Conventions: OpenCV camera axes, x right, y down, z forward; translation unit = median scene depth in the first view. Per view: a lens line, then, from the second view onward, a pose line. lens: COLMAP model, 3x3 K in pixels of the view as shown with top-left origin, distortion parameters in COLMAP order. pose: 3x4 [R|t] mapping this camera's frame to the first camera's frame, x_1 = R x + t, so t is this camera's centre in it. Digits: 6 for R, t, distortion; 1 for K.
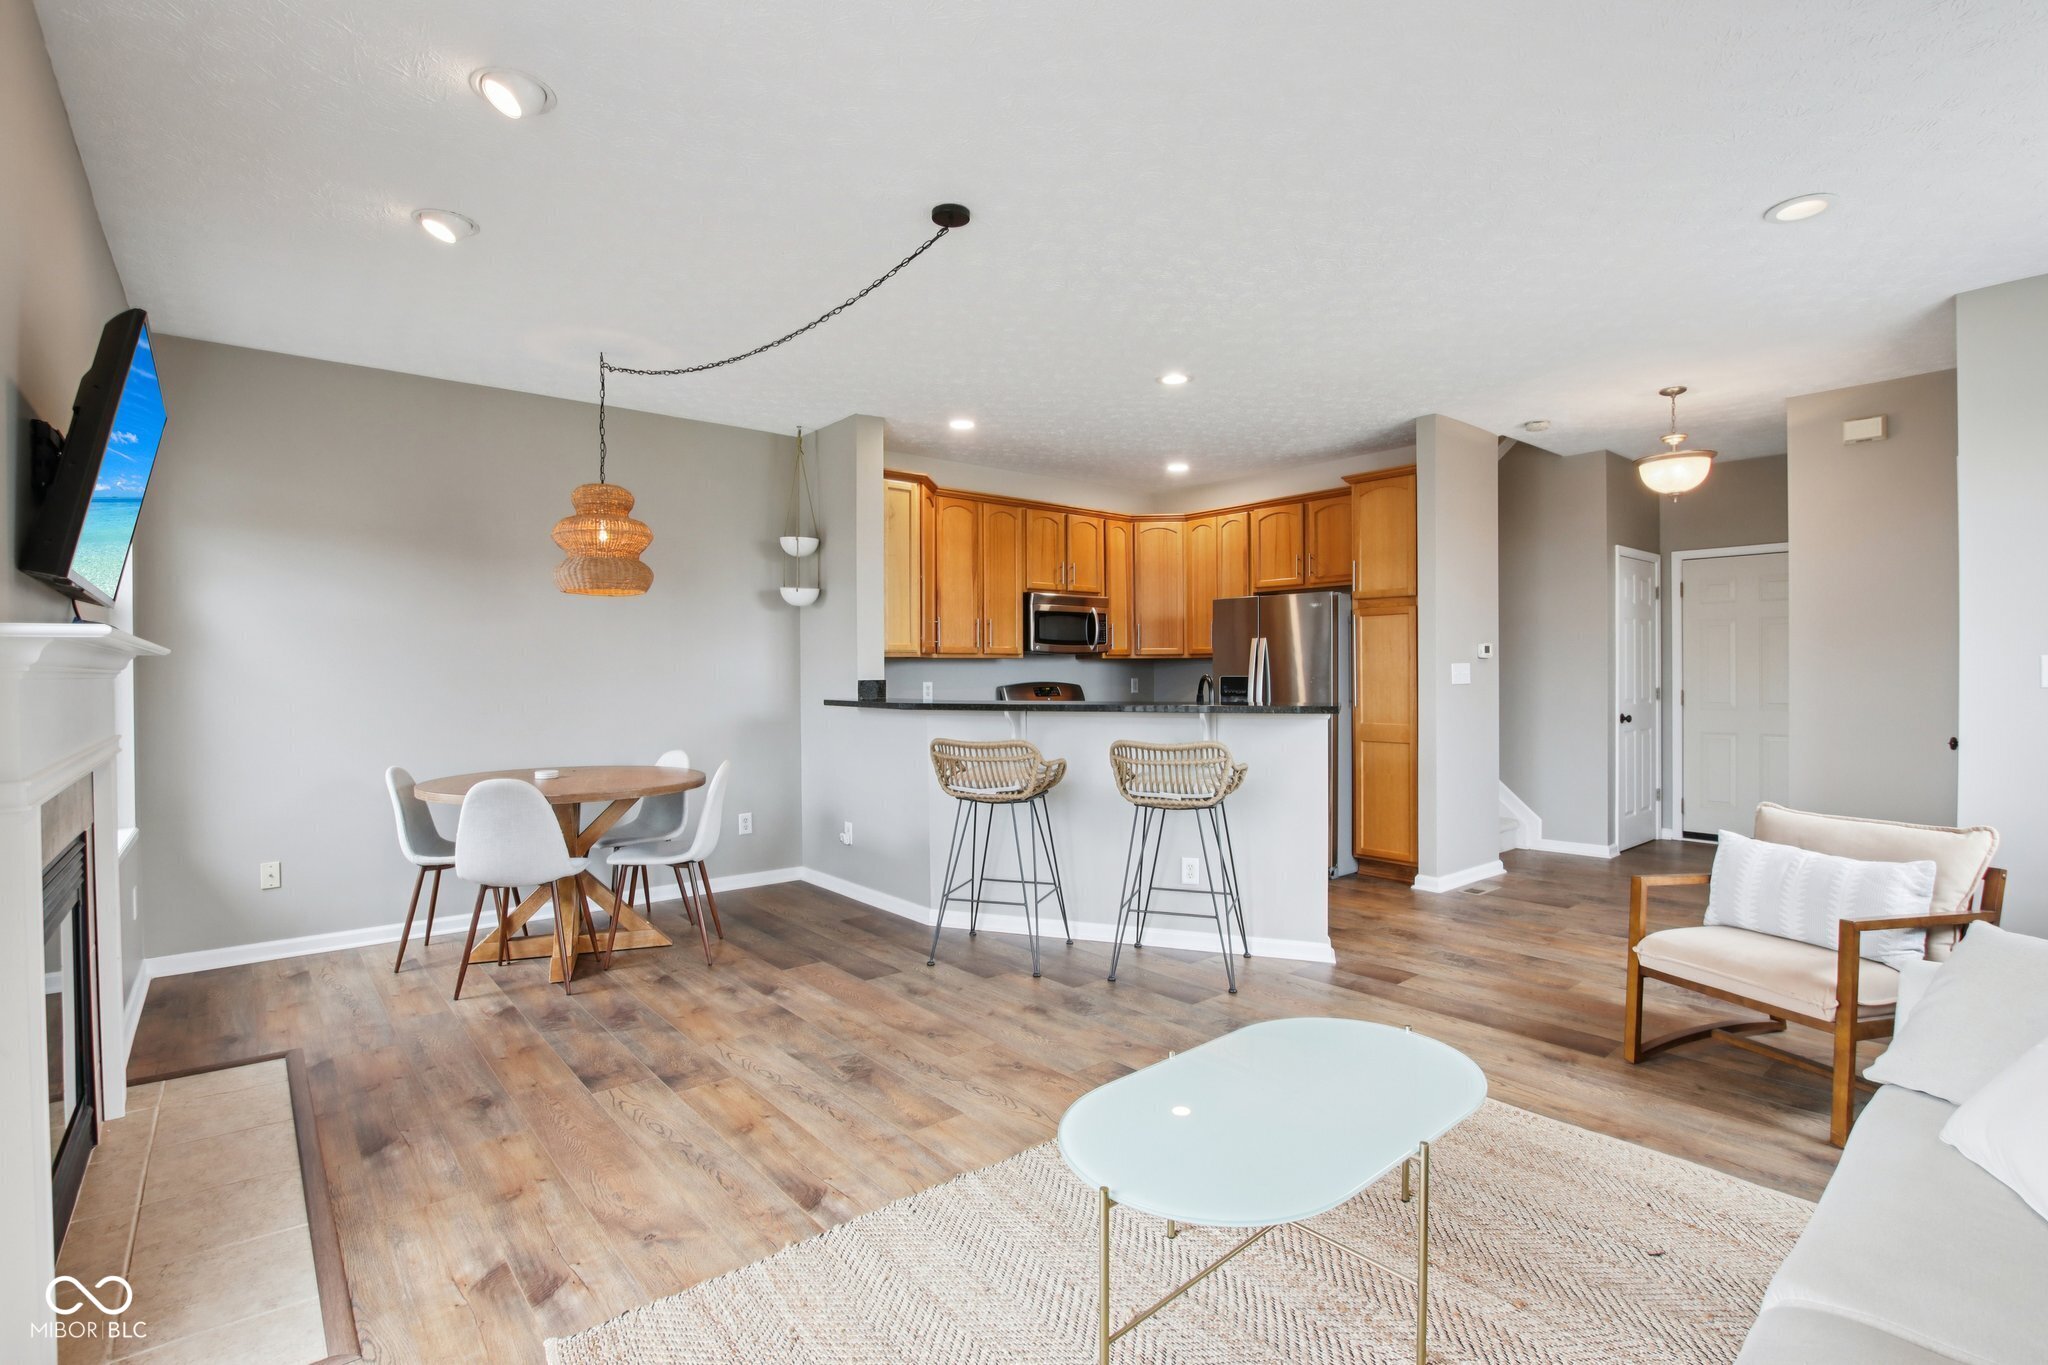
lens RADIAL K [[950.4, 0, 1024.0], [0, 950.4, 682.5], [0, 0, 1]] dist [-0.030144, -0.000059]
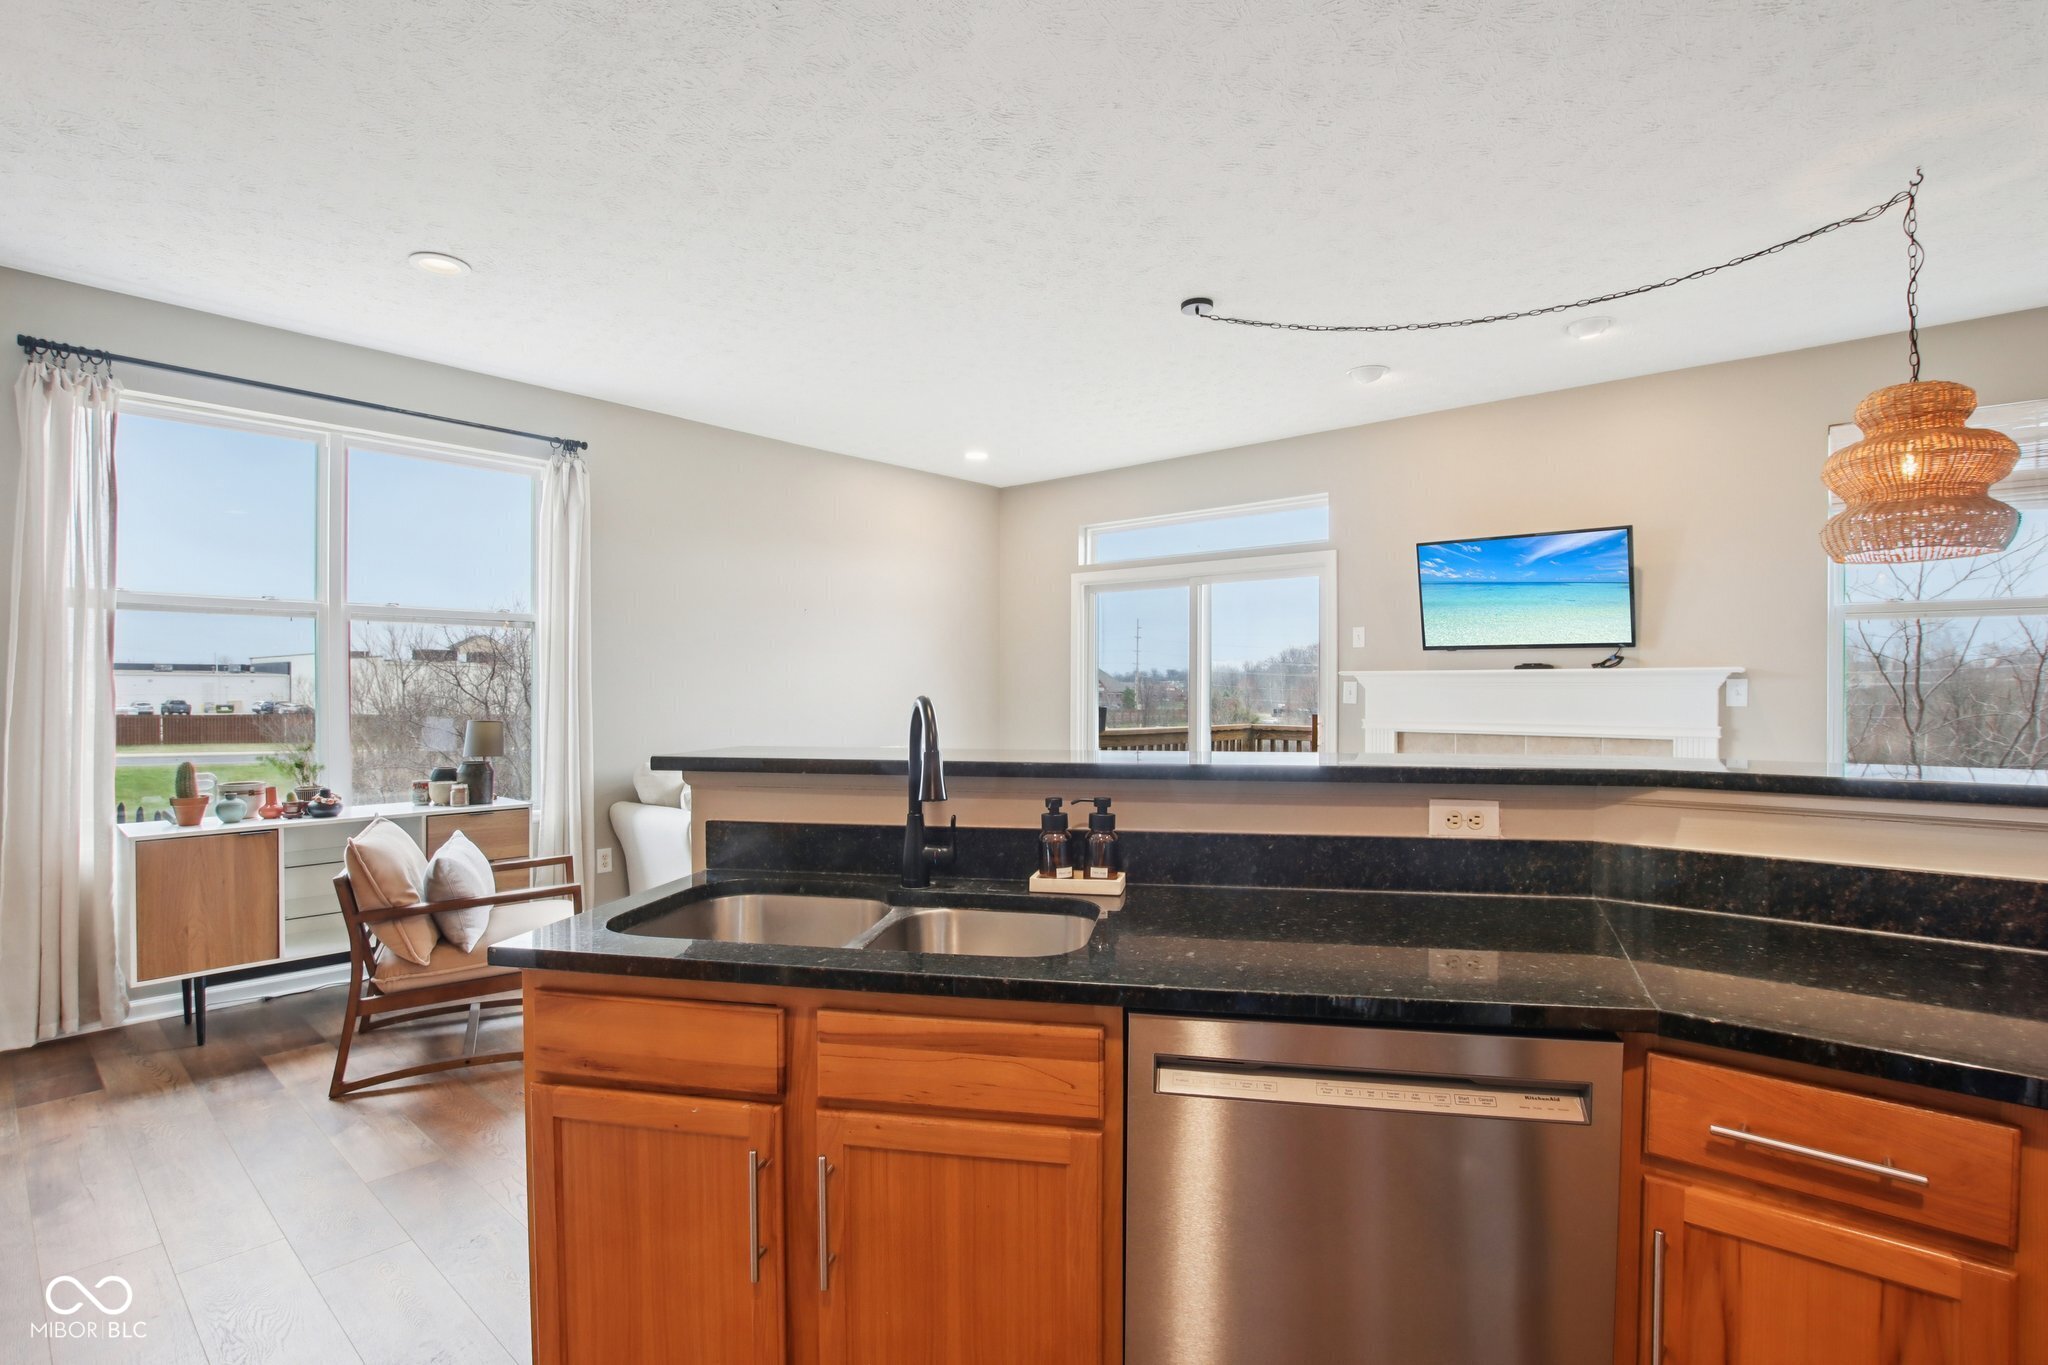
lens RADIAL K [[955.5, 0, 1020.3], [0, 955.5, 688.6], [0, 0, 1]] dist [-0.030408, 0.000580]
pose [[-0.989046, 0.004187, -0.147550, 0.166306], [0.002646, 0.999940, 0.010639, -0.011892], [0.147585, 0.010132, -0.988997, 1.100233]]
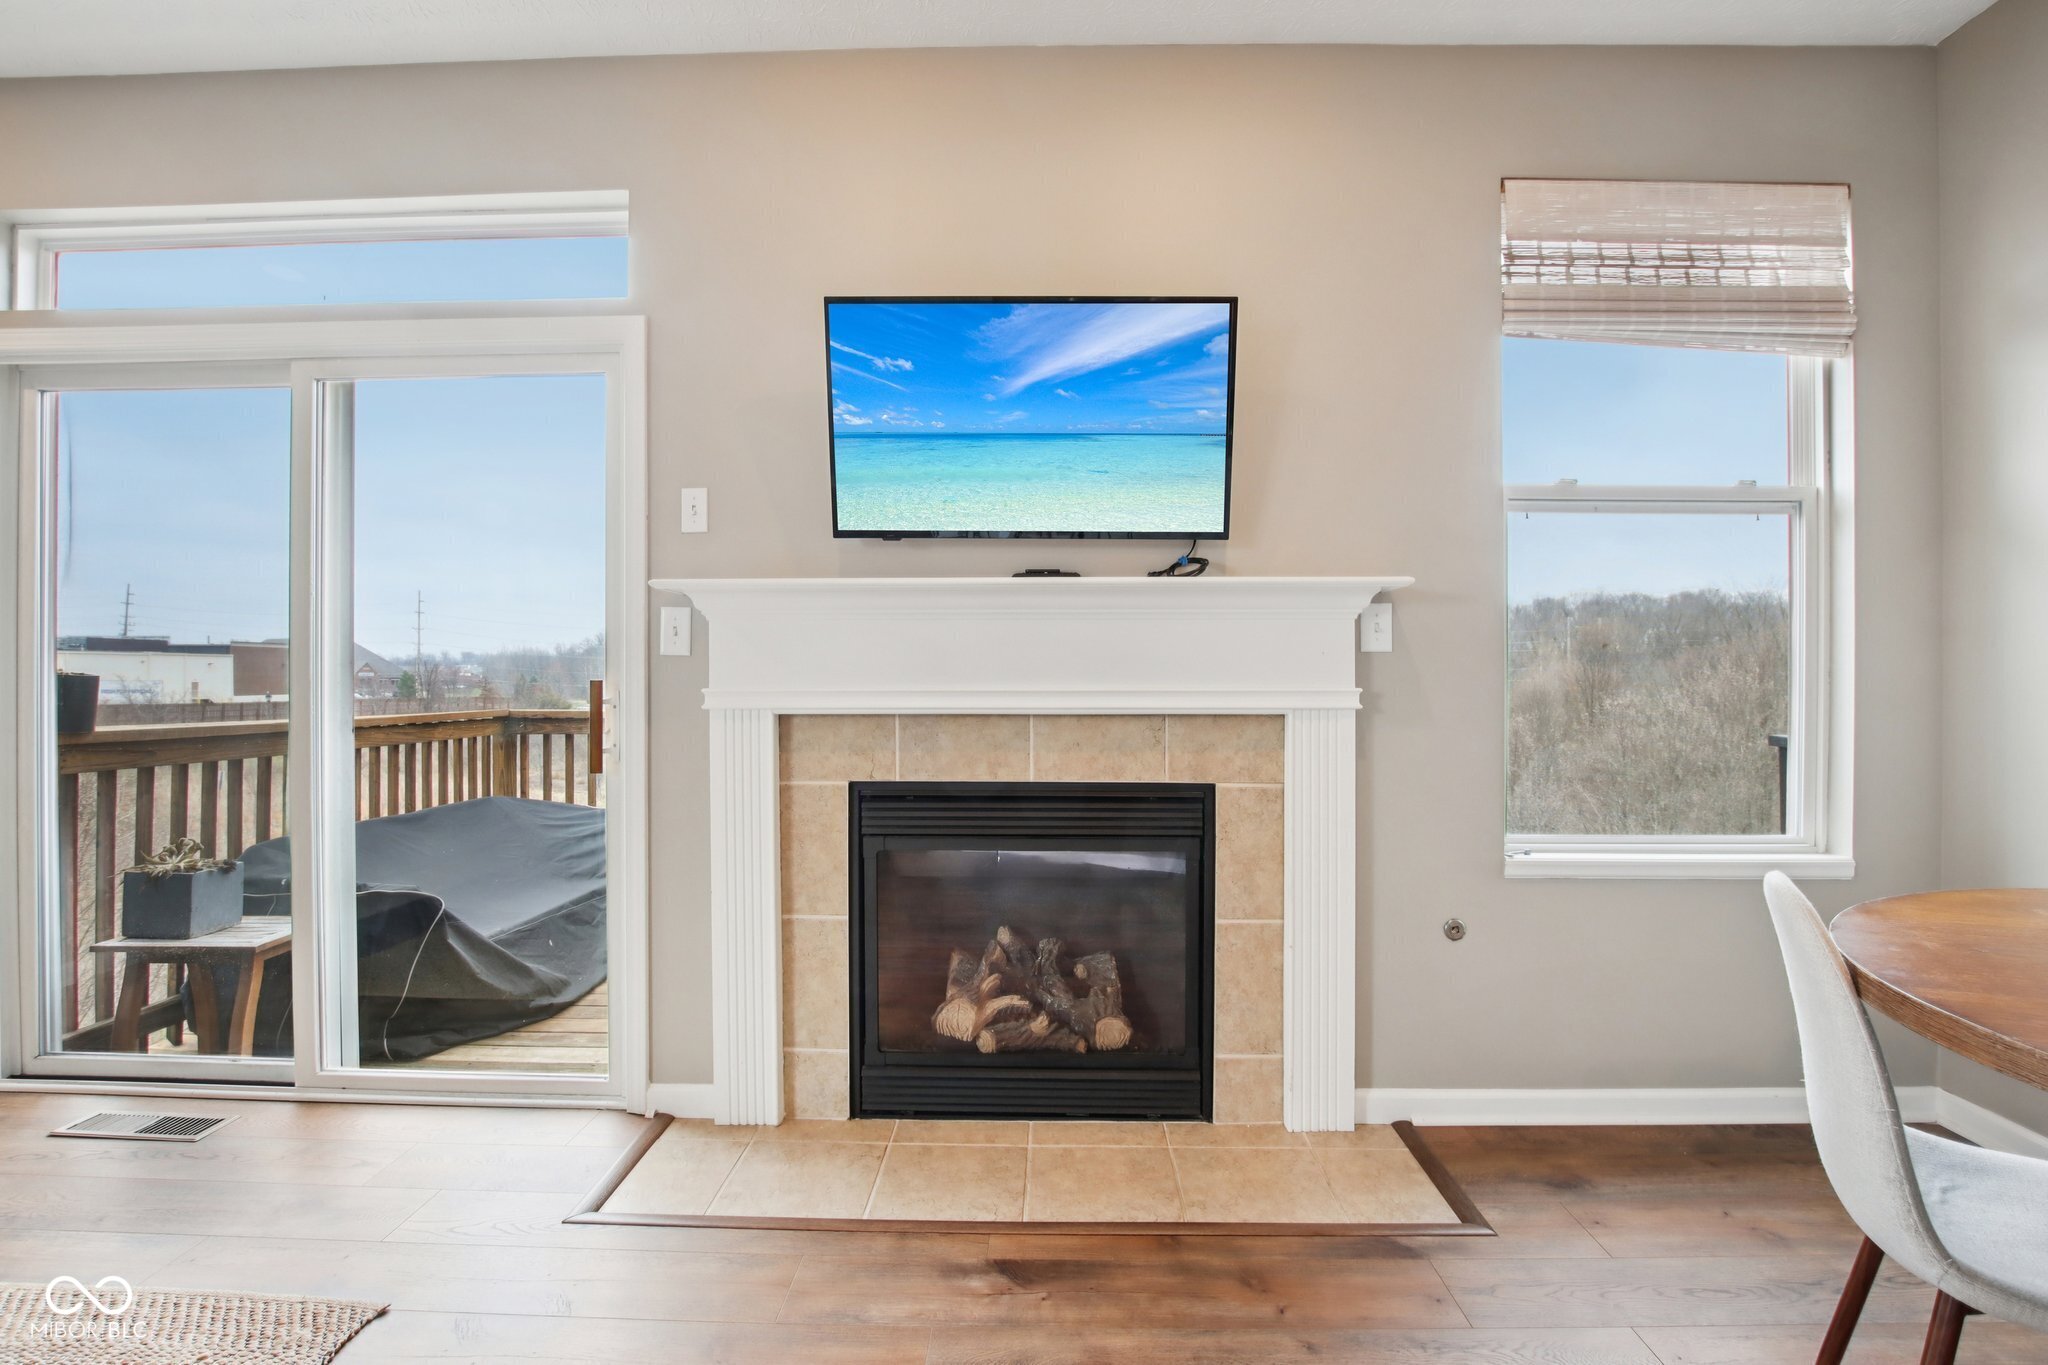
lens RADIAL K [[958.1, 0, 1029.3], [0, 958.1, 673.3], [0, 0, 1]] dist [-0.036879, 0.000965]
pose [[-0.666934, 0.006456, -0.745089, -0.074066], [-0.002399, 0.999939, 0.010811, 0.015906], [0.745113, 0.008998, -0.666878, 0.636901]]
